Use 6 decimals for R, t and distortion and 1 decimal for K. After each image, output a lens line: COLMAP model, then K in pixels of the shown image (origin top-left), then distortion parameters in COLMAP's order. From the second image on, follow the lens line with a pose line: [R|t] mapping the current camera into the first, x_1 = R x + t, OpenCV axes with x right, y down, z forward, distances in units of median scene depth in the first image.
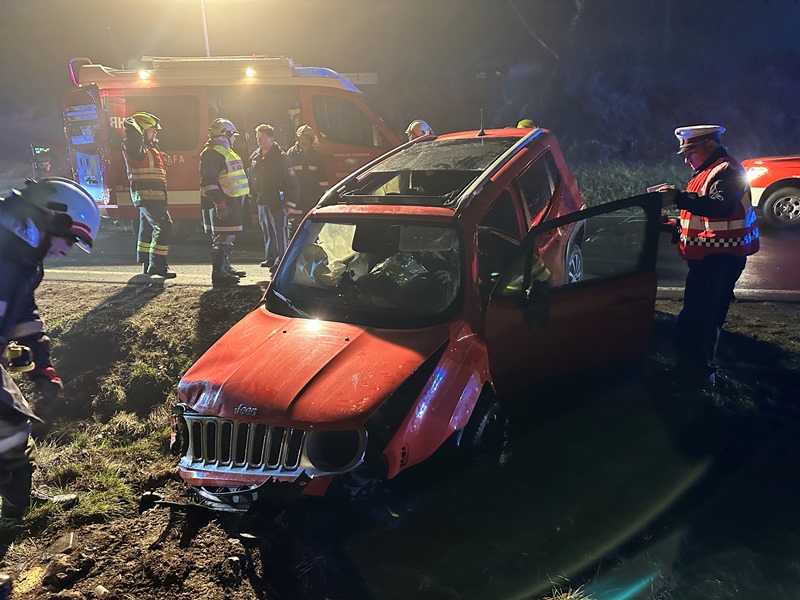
lens RADIAL K [[548.7, 0, 400.0], [0, 548.7, 300.0], [0, 0, 1]] dist [0.100615, -0.118595]
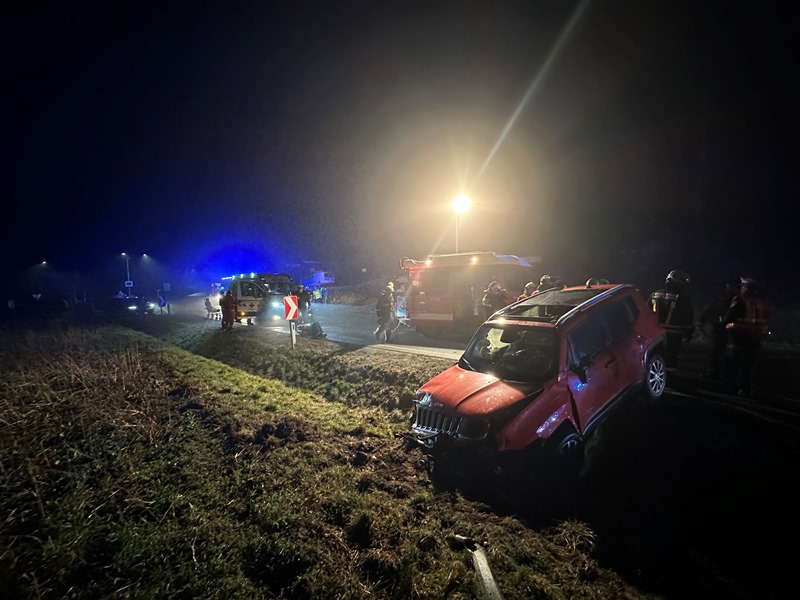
lens RADIAL K [[316.9, 0, 400.0], [0, 316.9, 300.0], [0, 0, 1]] dist [-0.009675, -0.000045]
pose [[0.870480, 0.018752, -0.491846, 0.149617], [-0.138453, 0.968254, -0.208122, 0.052360], [0.472329, 0.249263, 0.845443, -0.196067]]
